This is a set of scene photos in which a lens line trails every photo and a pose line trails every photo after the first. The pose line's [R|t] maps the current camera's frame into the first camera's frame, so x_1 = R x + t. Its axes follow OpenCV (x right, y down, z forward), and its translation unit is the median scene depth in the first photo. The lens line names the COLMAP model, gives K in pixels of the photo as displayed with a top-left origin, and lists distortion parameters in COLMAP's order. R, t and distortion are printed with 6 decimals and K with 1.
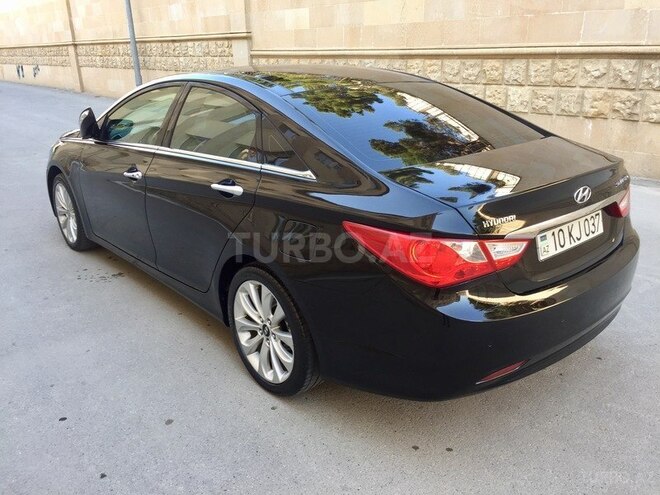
lens RADIAL K [[563.7, 0, 328.7], [0, 563.7, 243.1], [0, 0, 1]] dist [0.083283, -0.110410]
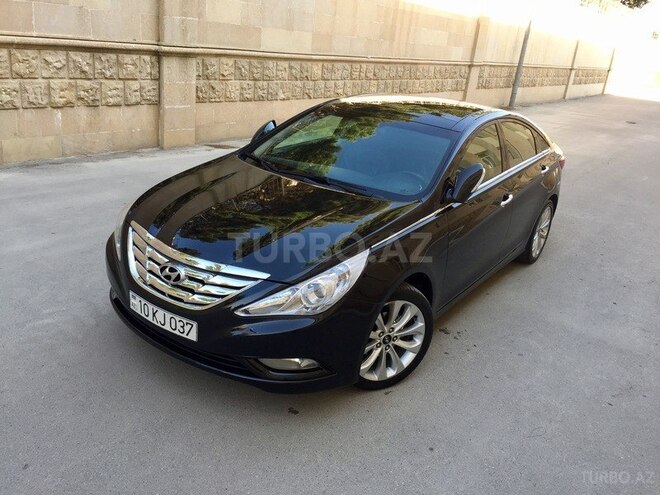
lens RADIAL K [[563.7, 0, 325.3], [0, 563.7, 242.8], [0, 0, 1]] dist [0.083283, -0.110410]
pose [[-0.232867, -0.339672, 0.911261, -0.695572], [0.226211, 0.892400, 0.390449, -0.302373], [-0.945834, 0.297059, -0.130973, 0.770127]]
